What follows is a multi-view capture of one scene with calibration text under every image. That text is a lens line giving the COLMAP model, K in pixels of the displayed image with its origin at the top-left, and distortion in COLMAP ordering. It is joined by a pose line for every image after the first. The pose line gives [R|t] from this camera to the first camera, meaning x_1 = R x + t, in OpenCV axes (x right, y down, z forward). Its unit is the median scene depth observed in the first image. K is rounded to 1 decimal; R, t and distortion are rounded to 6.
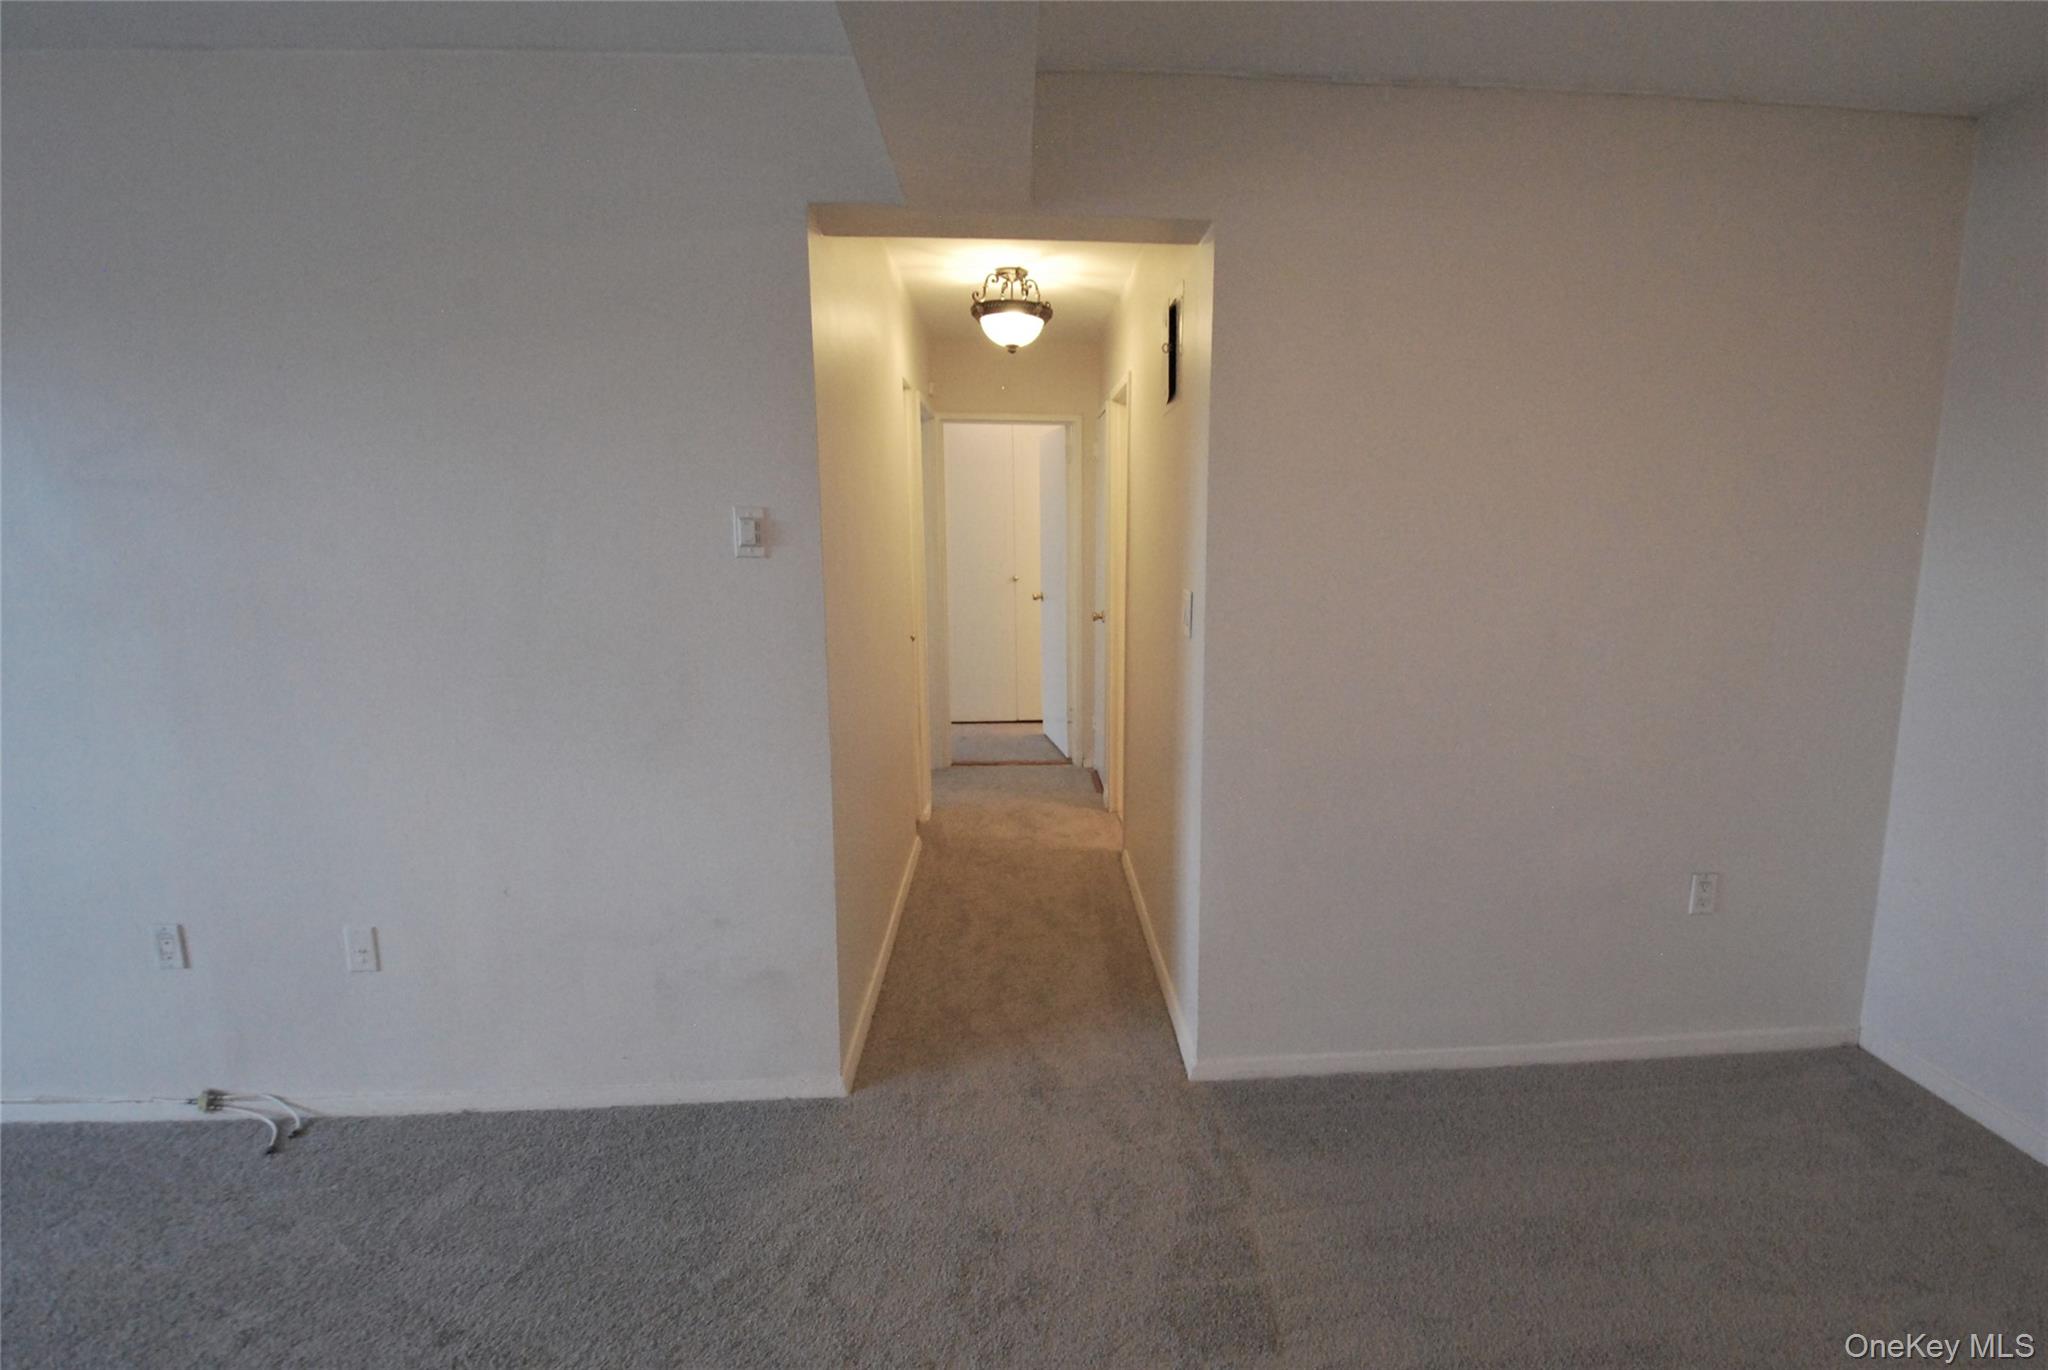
lens RADIAL K [[957.0, 0, 1100.8], [0, 957.0, 659.1], [0, 0, 1]] dist [0.001010, -0.014739]
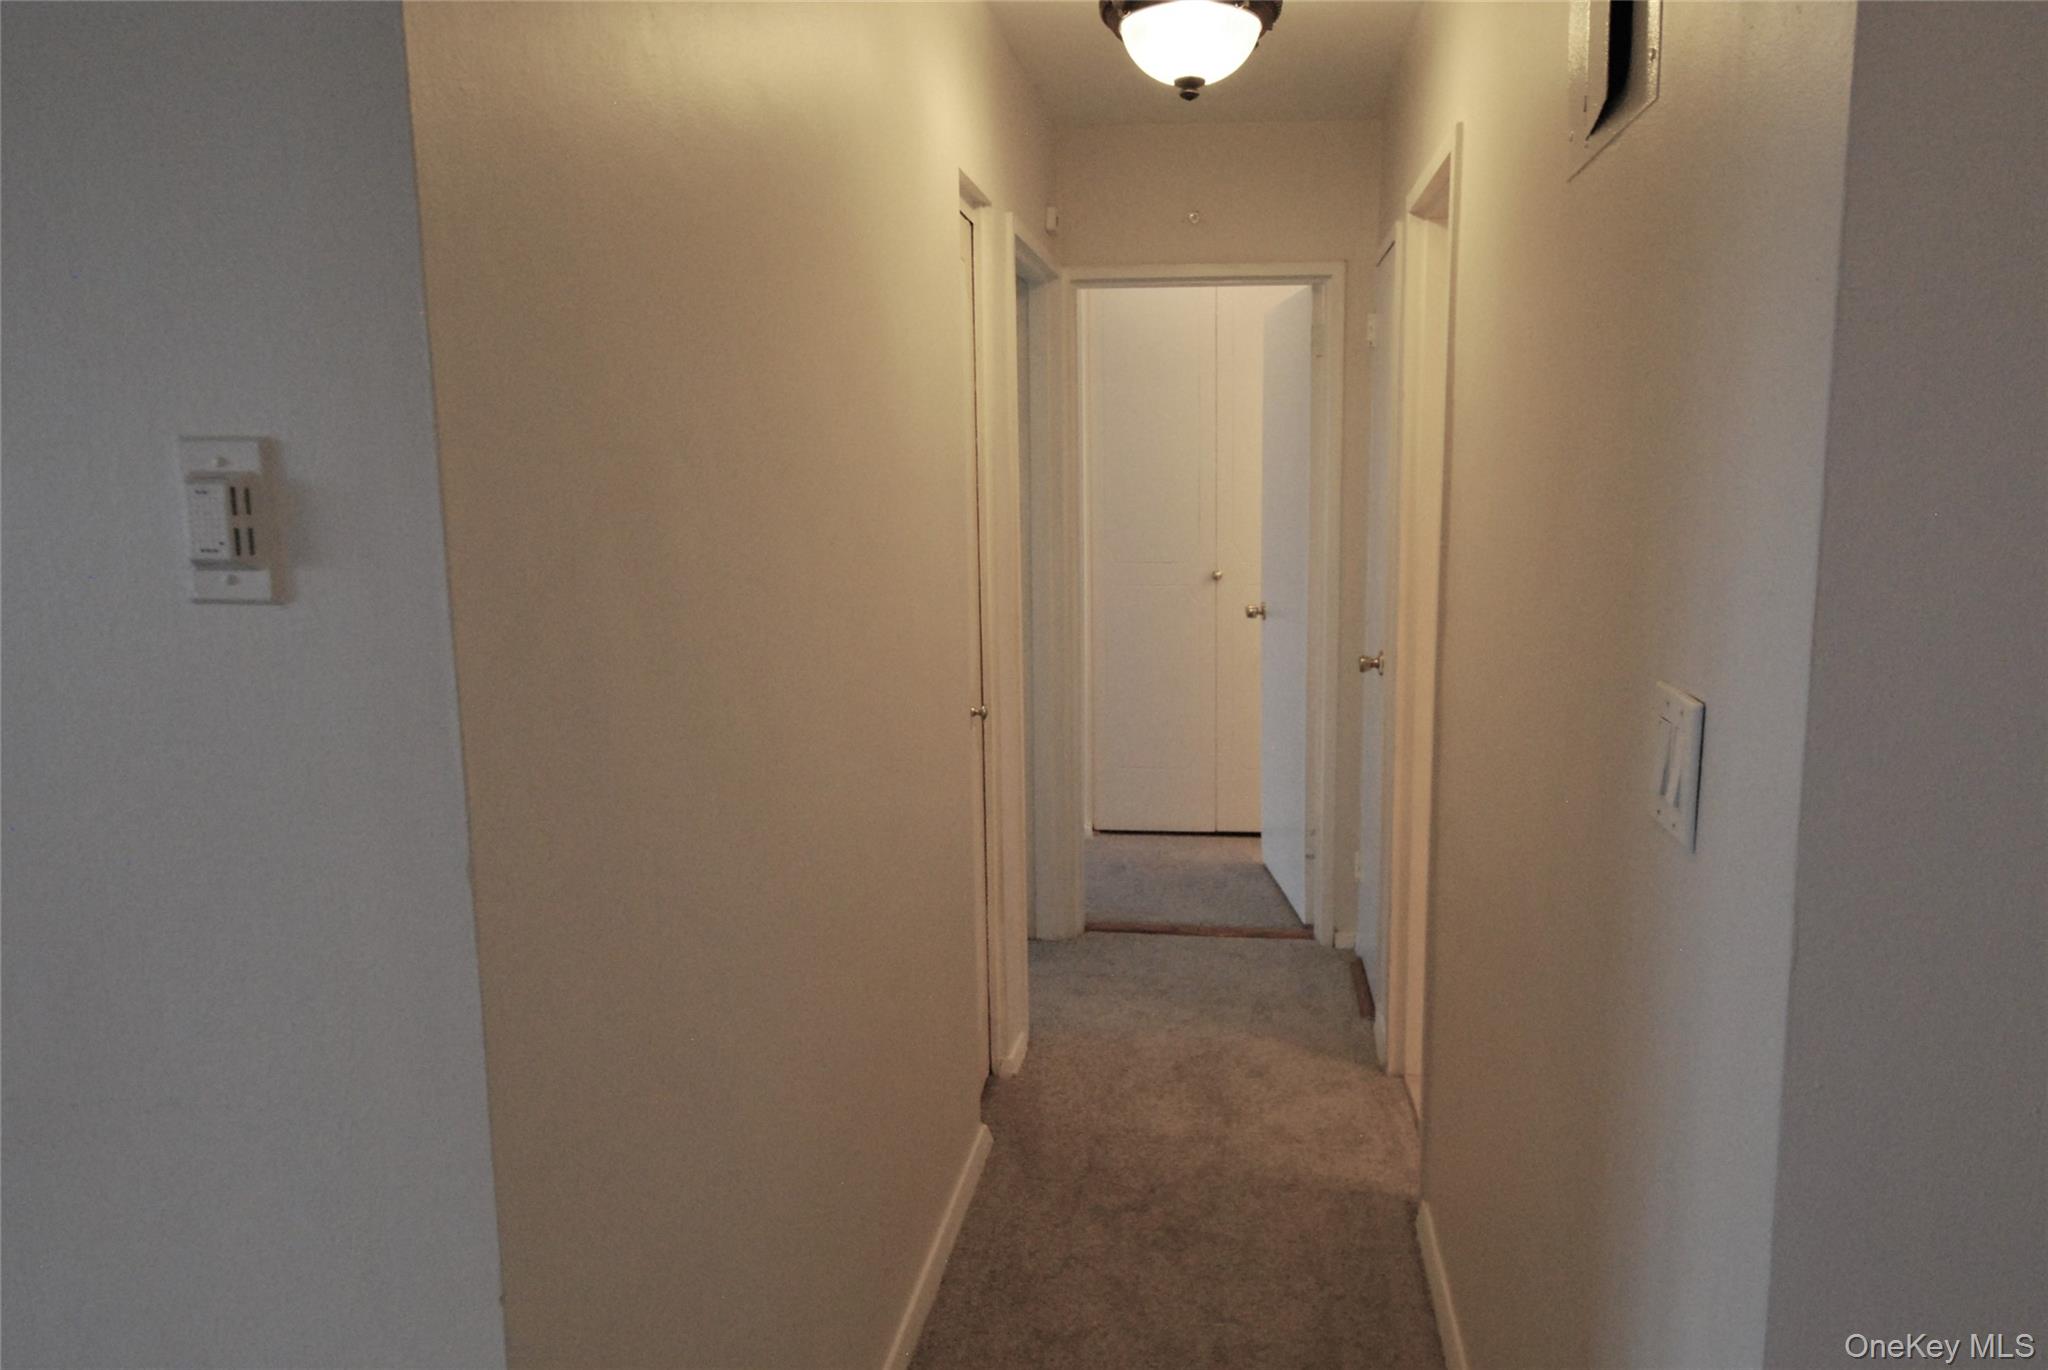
lens RADIAL K [[1280.3, 0, 1089.5], [0, 1280.3, 674.4], [0, 0, 1]] dist [0.028968, -0.029008]
pose [[0.977291, 0.018939, -0.211054, -0.005039], [-0.016104, 0.999756, 0.015146, -0.049722], [0.211289, -0.011403, 0.977357, 0.346099]]
